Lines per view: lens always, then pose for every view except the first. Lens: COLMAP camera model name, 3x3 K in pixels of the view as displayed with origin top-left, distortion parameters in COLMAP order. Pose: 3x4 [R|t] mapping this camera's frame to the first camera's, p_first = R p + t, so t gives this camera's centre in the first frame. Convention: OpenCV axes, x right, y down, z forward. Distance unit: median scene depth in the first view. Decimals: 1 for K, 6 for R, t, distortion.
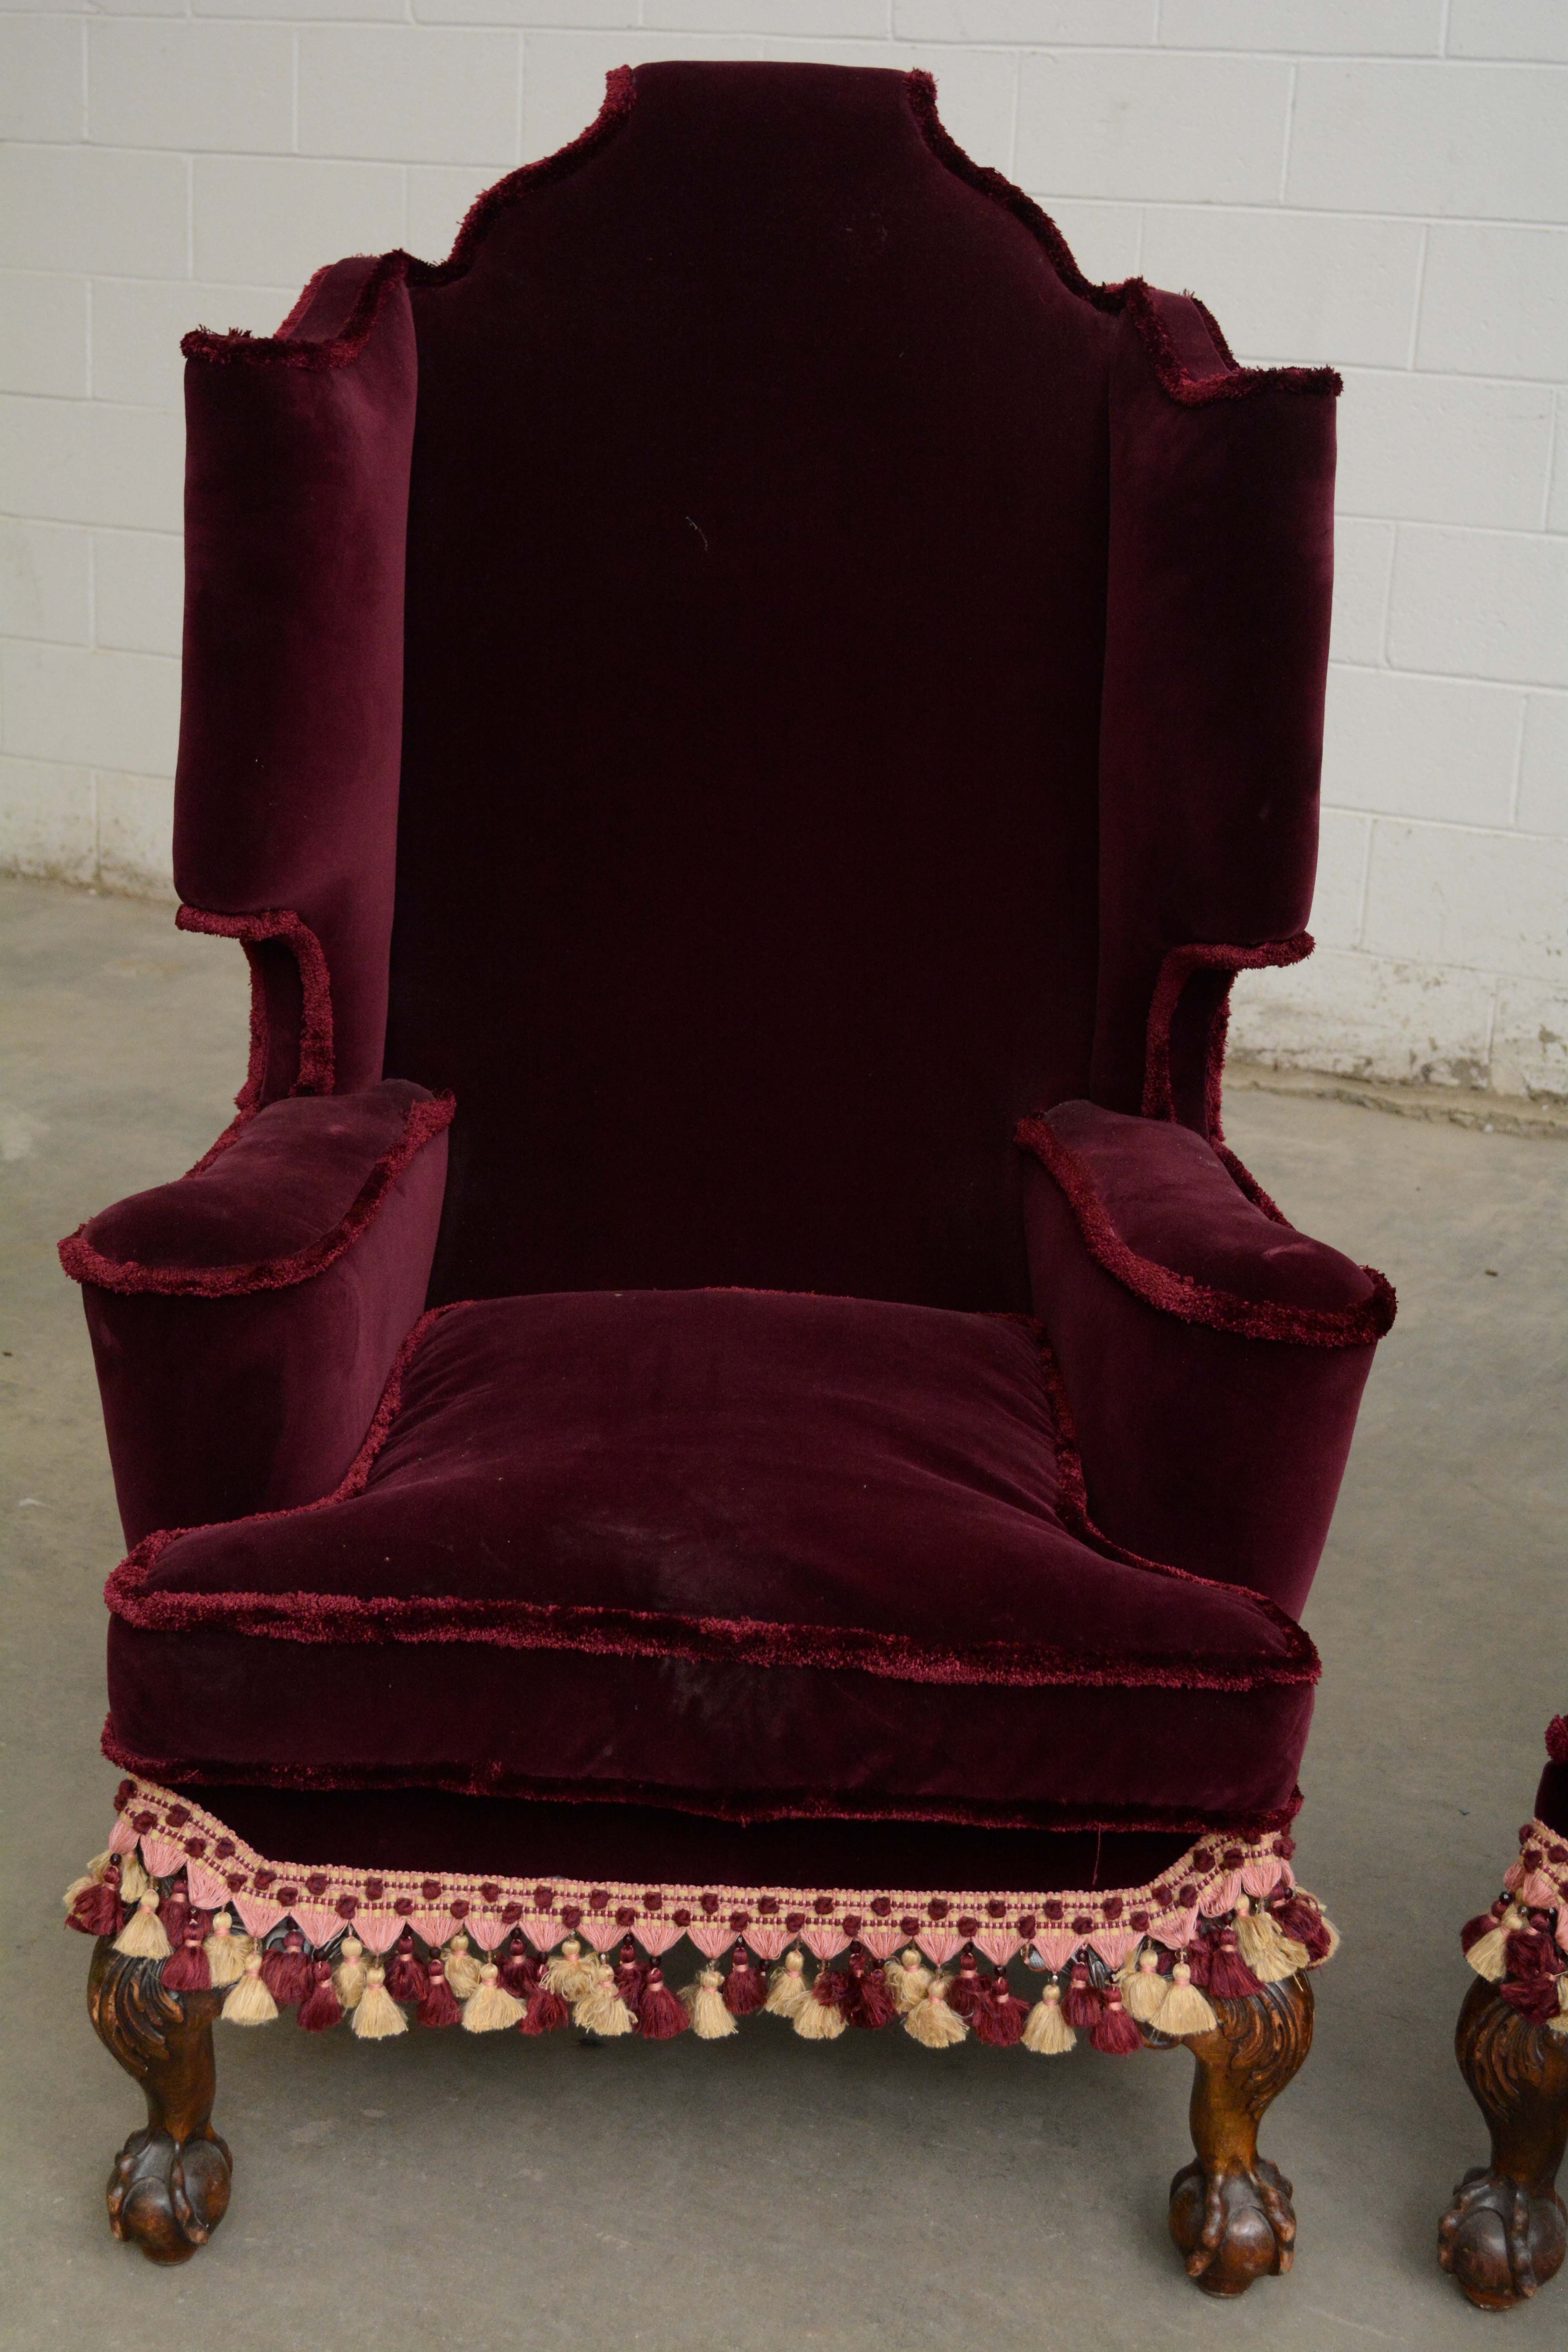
lens RADIAL K [[3450.4, 0, 749.7], [0, 3450.4, 1192.3], [0, 0, 1]] dist [-0.016742, 0.000000]
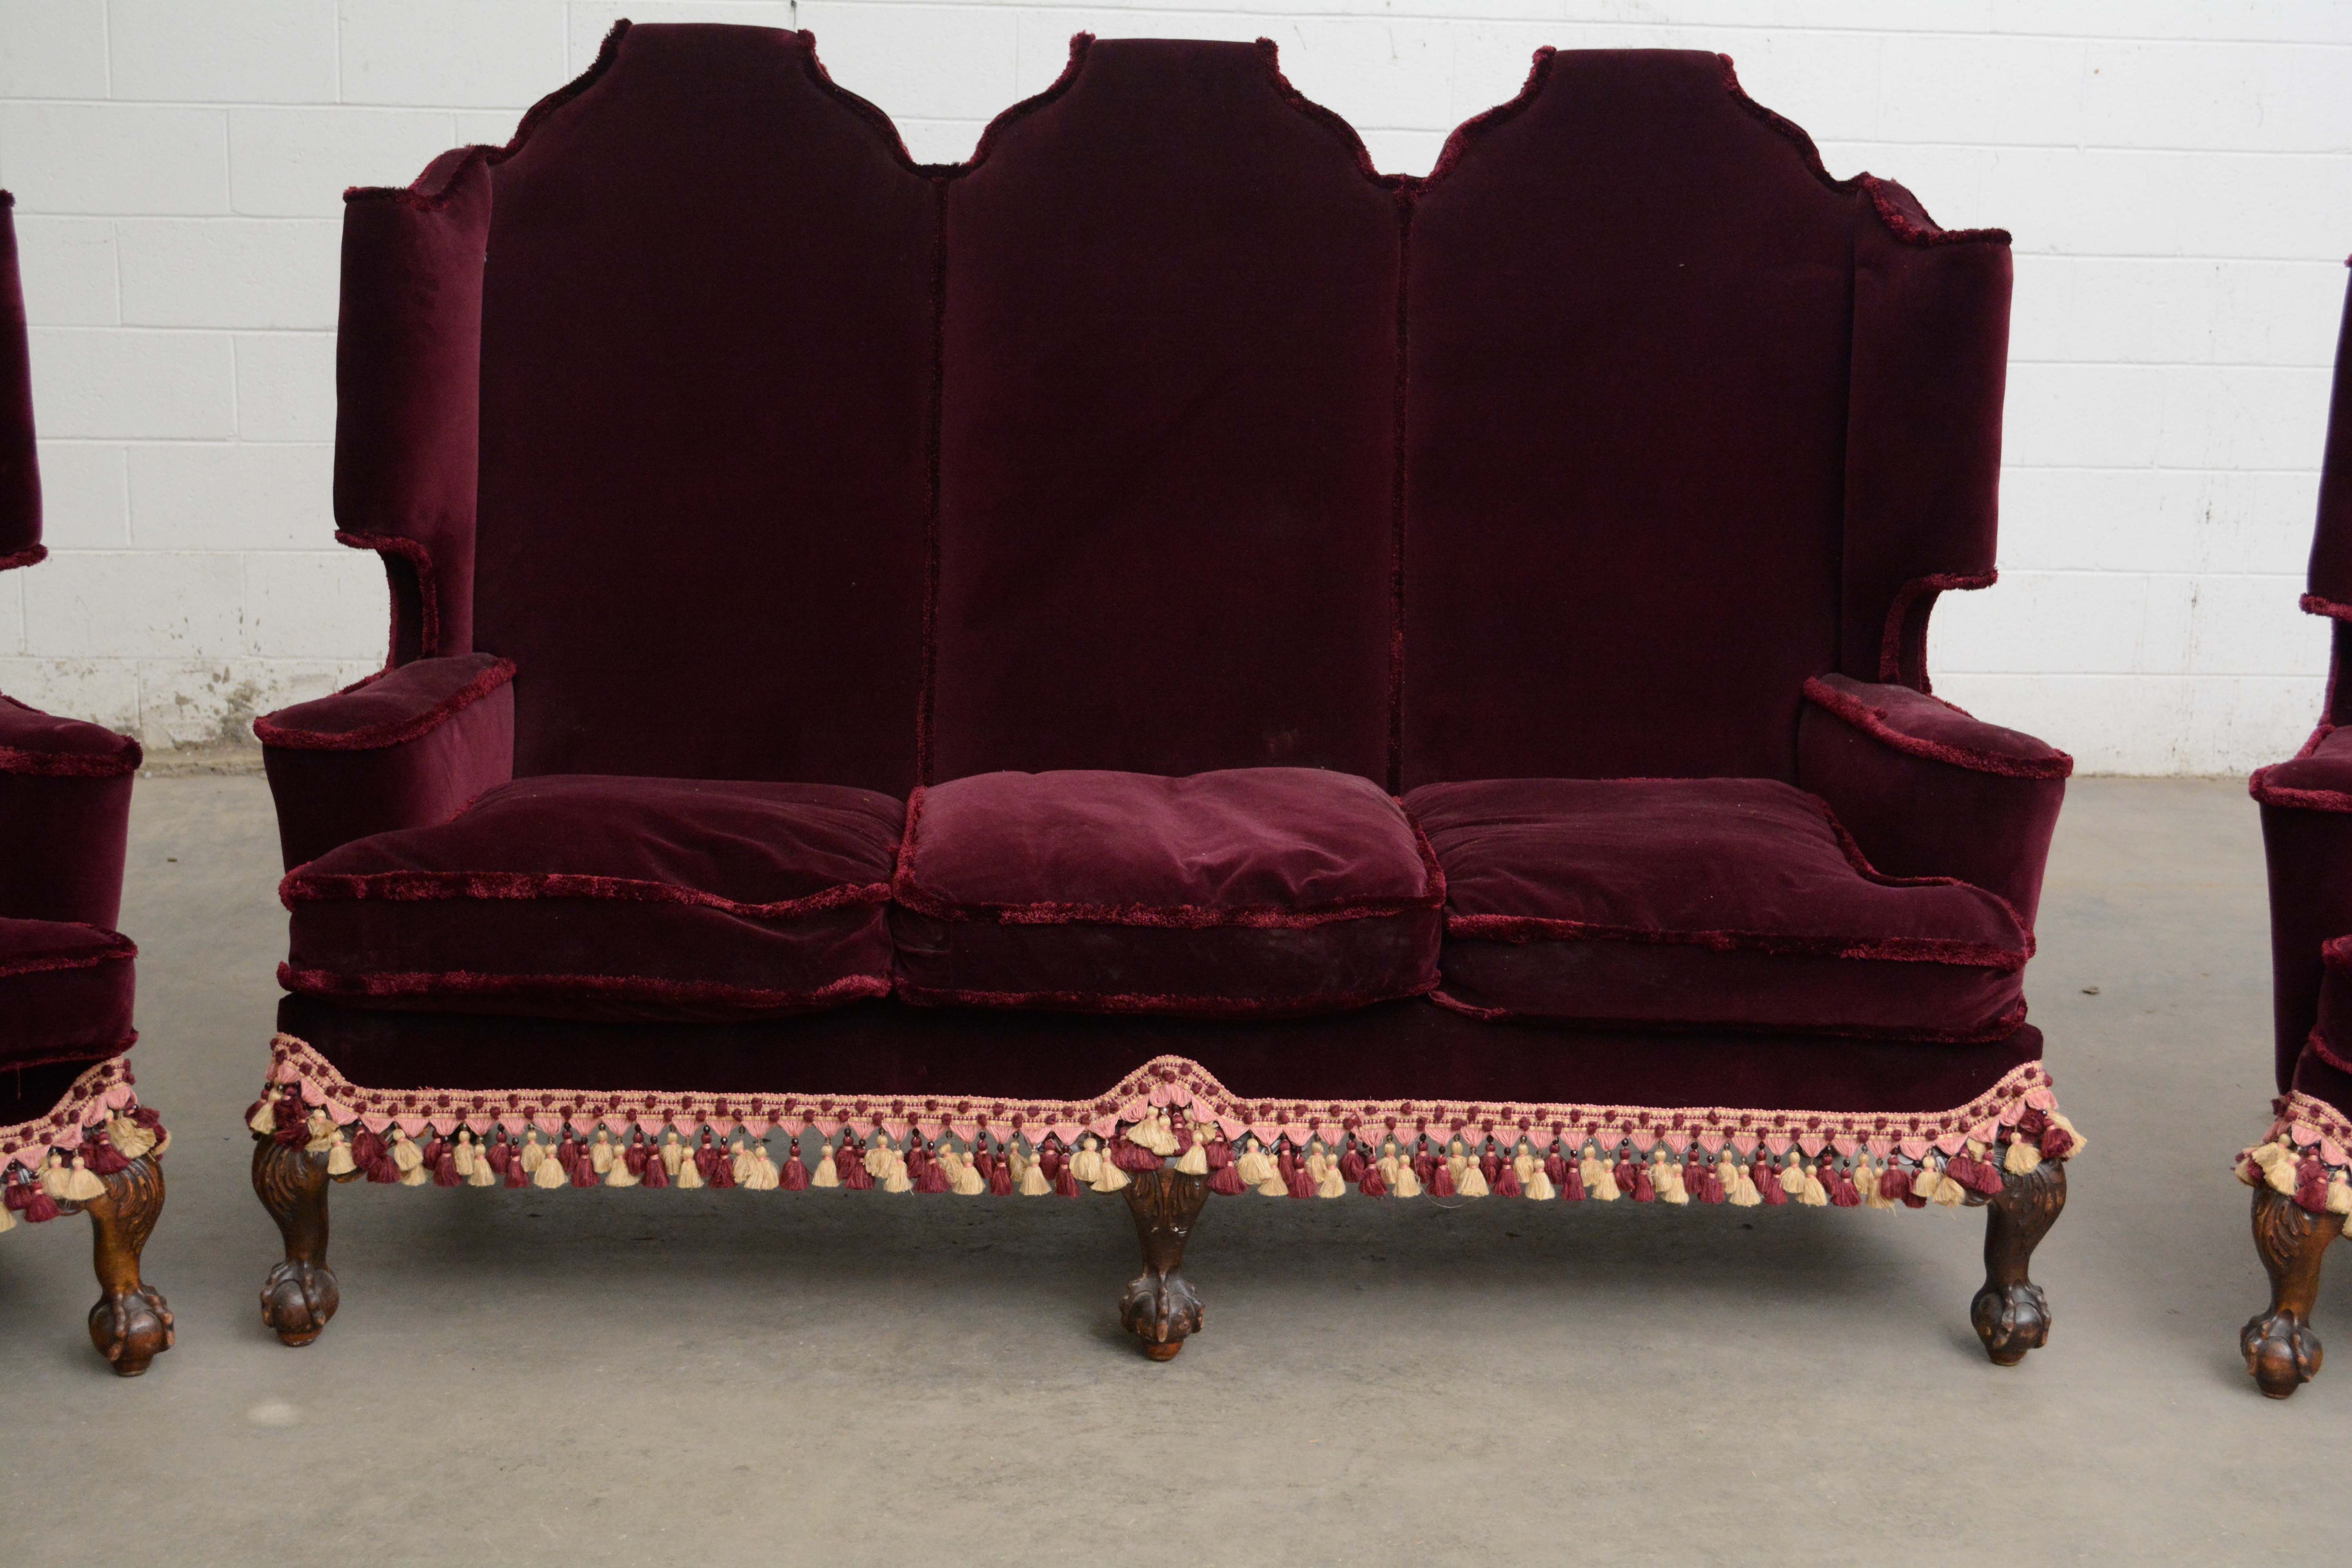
lens RADIAL K [[3206.6, 0, 1169.1], [0, 3206.6, 755.9], [0, 0, 1]] dist [-0.017424, 0.000000]
pose [[0.848667, -0.132194, 0.512141, -0.182969], [0.168590, 0.985369, -0.025026, 0.161155], [-0.501340, 0.107581, 0.858536, -0.564821]]
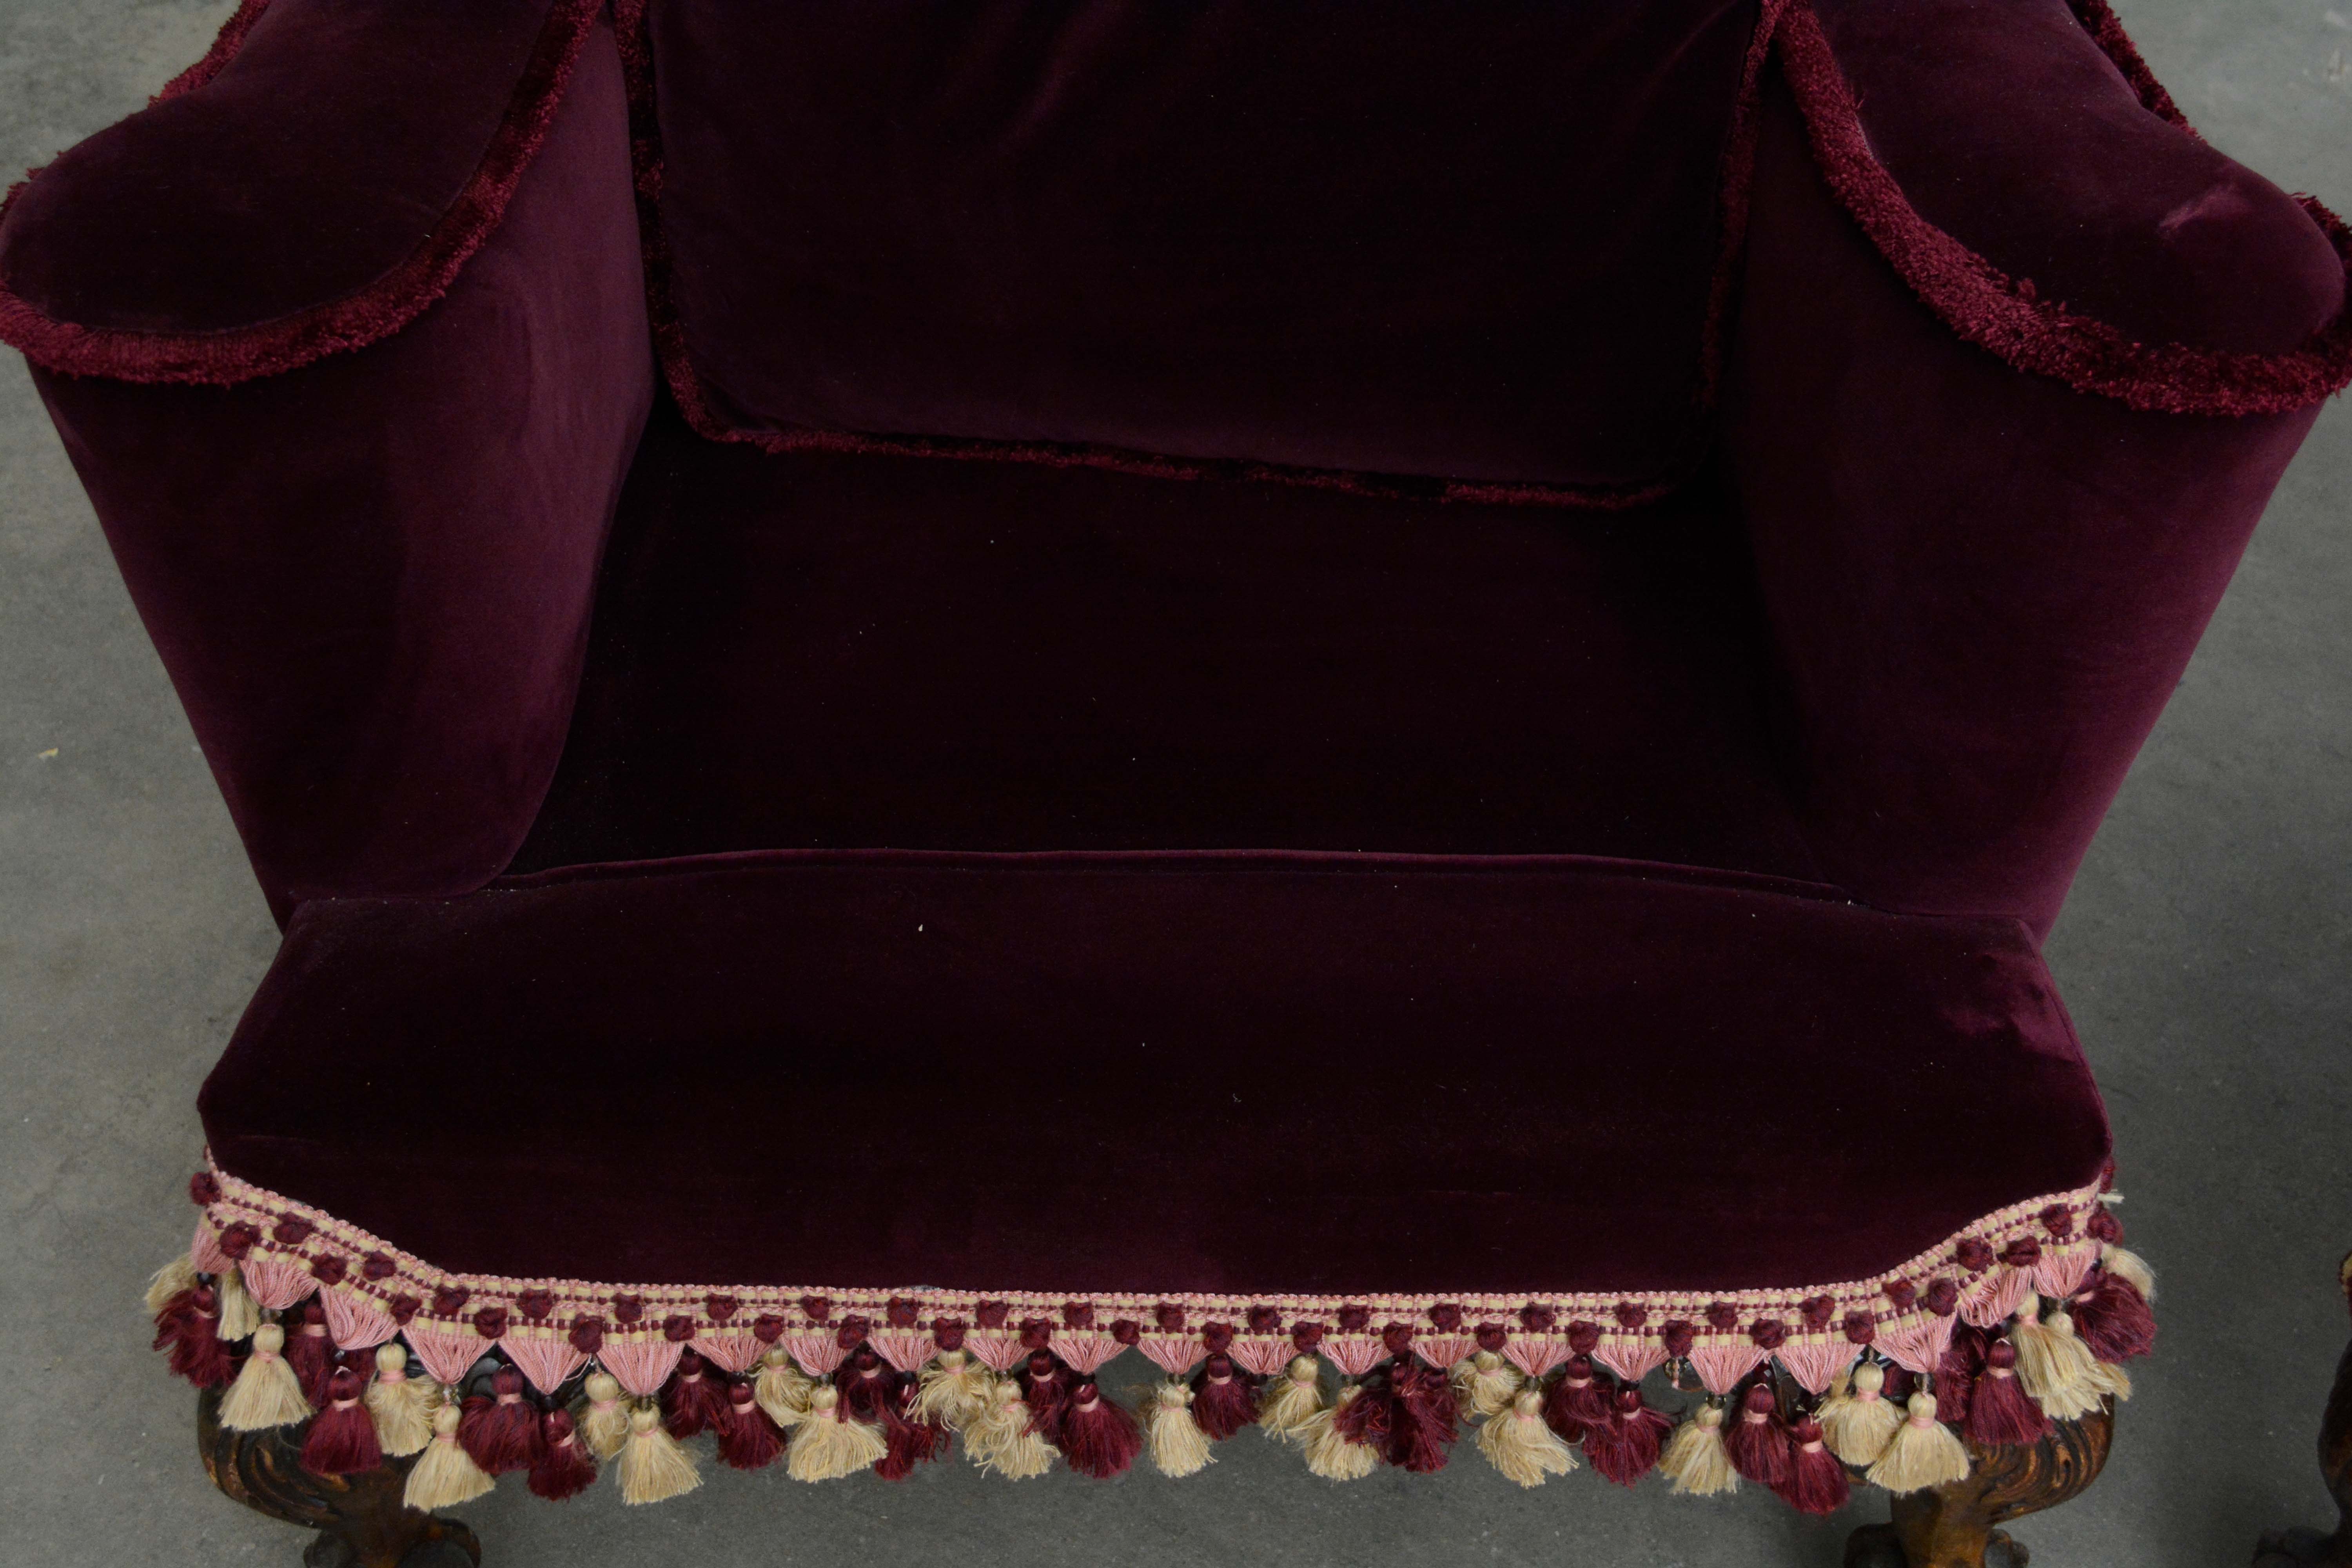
lens RADIAL K [[3006.5, 0, 1173.9], [0, 3006.5, 783.7], [0, 0, 1]] dist [-0.031649, 0.000000]
pose [[0.999817, -0.016158, -0.010283, -0.003743], [0.019016, 0.901403, 0.432562, -0.114147], [0.002280, -0.432679, 0.901545, 0.552617]]
